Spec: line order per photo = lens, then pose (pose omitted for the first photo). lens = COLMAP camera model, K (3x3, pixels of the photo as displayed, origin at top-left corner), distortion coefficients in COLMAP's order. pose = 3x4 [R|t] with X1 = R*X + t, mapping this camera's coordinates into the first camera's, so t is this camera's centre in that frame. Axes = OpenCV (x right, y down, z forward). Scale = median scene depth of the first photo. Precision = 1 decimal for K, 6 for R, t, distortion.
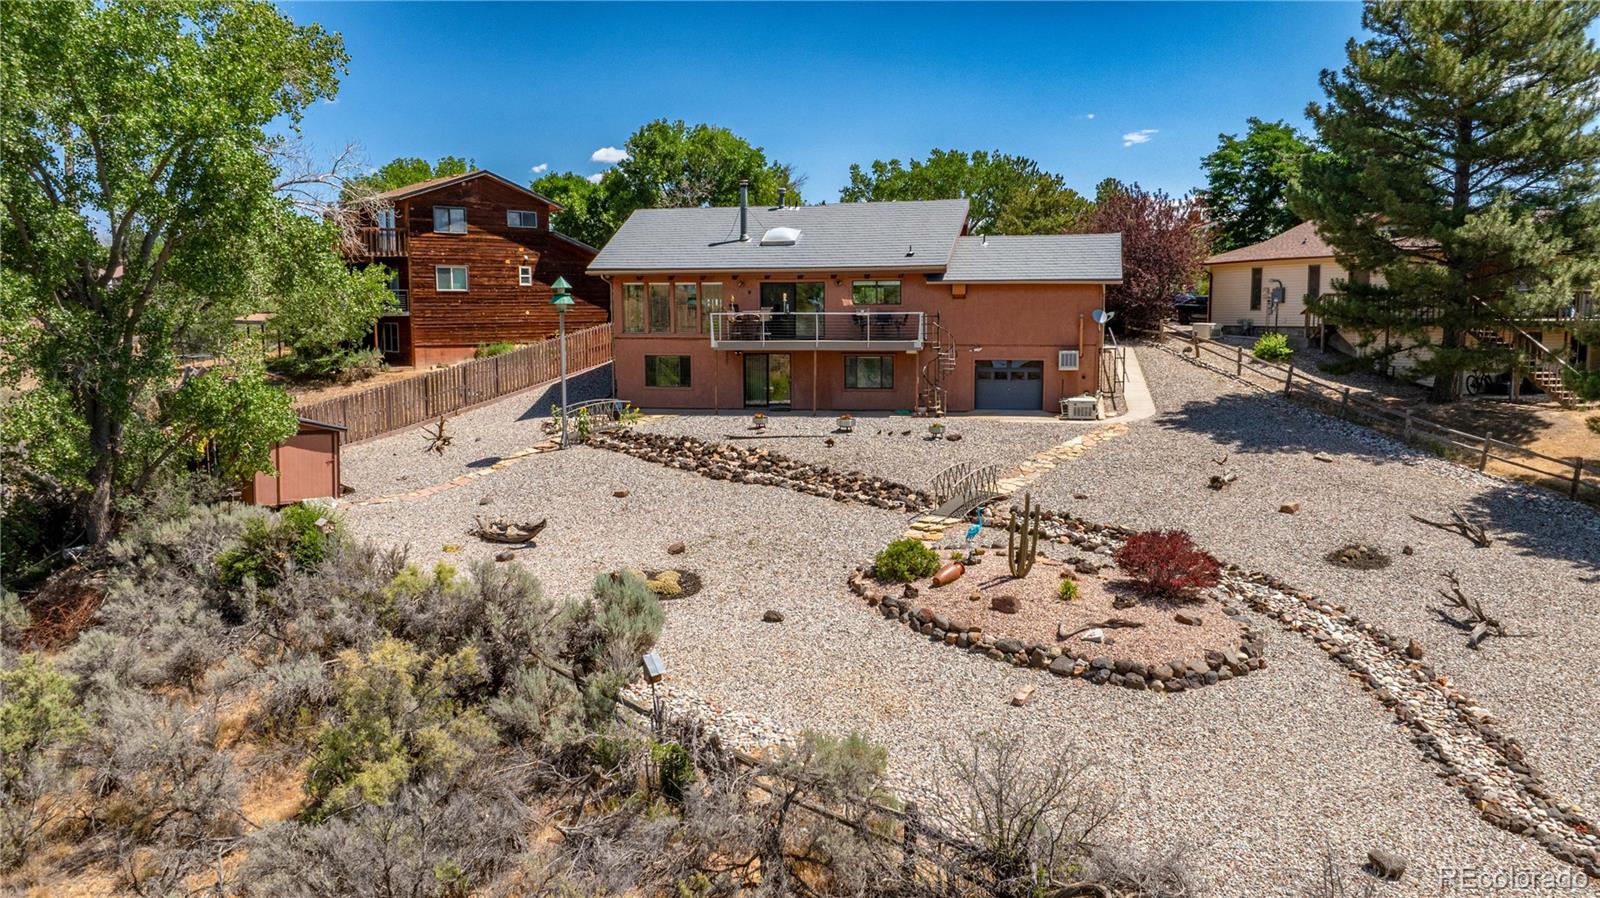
lens RADIAL K [[1095.3, 0, 837.3], [0, 1095.3, 412.6], [0, 0, 1]] dist [0.003844, 0.000007]
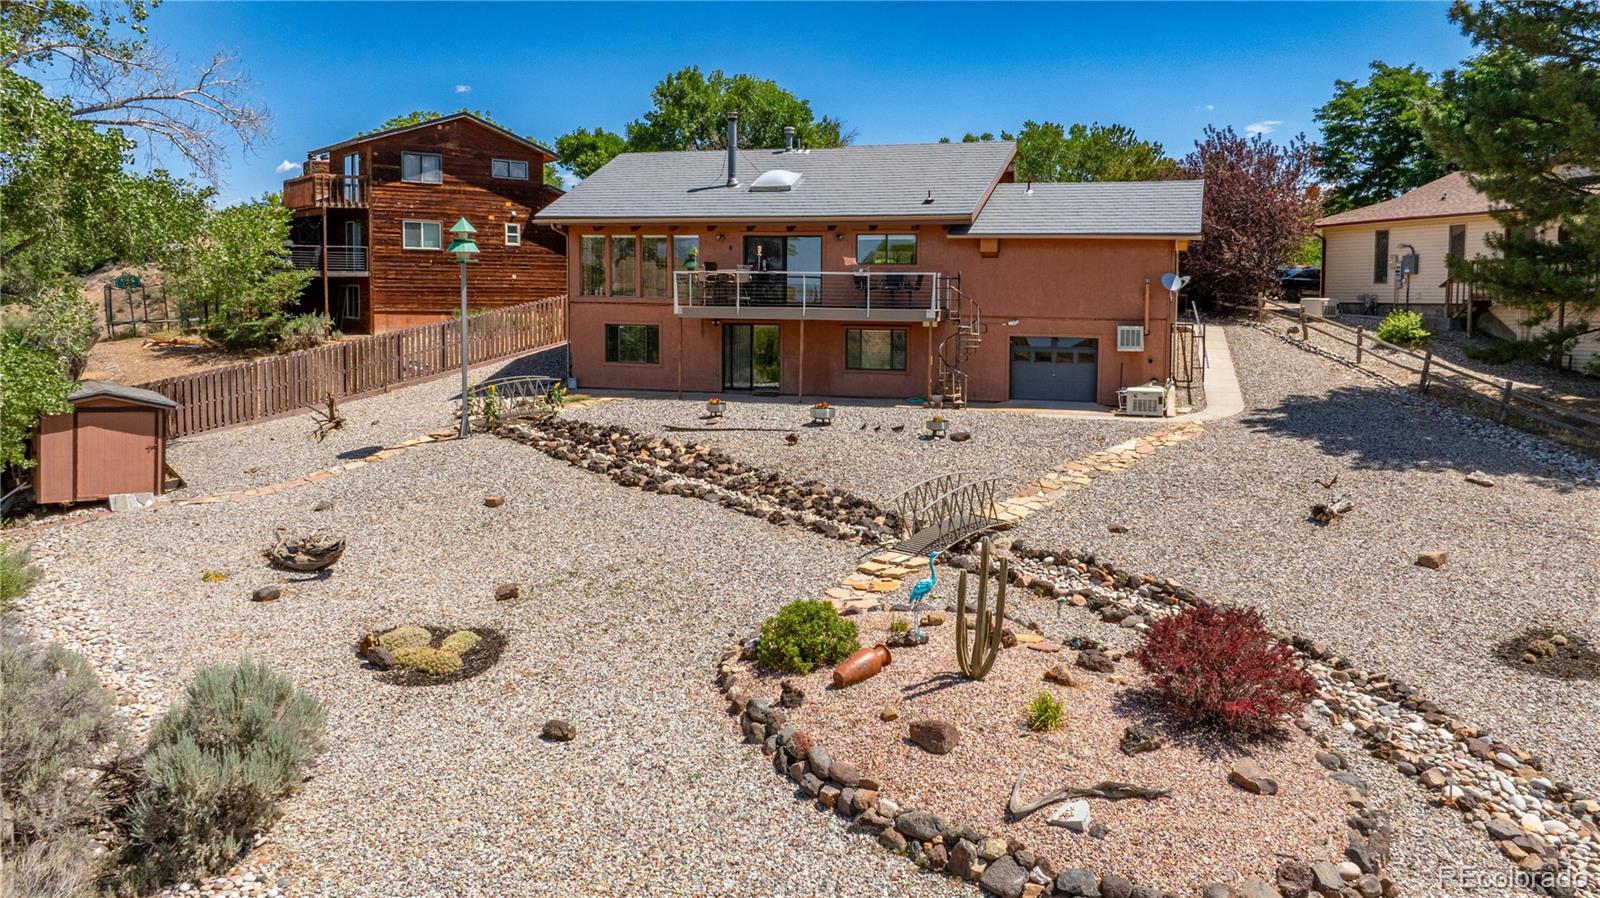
lens RADIAL K [[1100.0, 0, 856.7], [0, 1100.0, 336.7], [0, 0, 1]] dist [-0.012837, -0.003512]
pose [[0.996328, 0.018033, -0.083694, 0.090239], [-0.022794, 0.998155, -0.056281, -0.001175], [0.082525, 0.057982, 0.994901, 0.231023]]
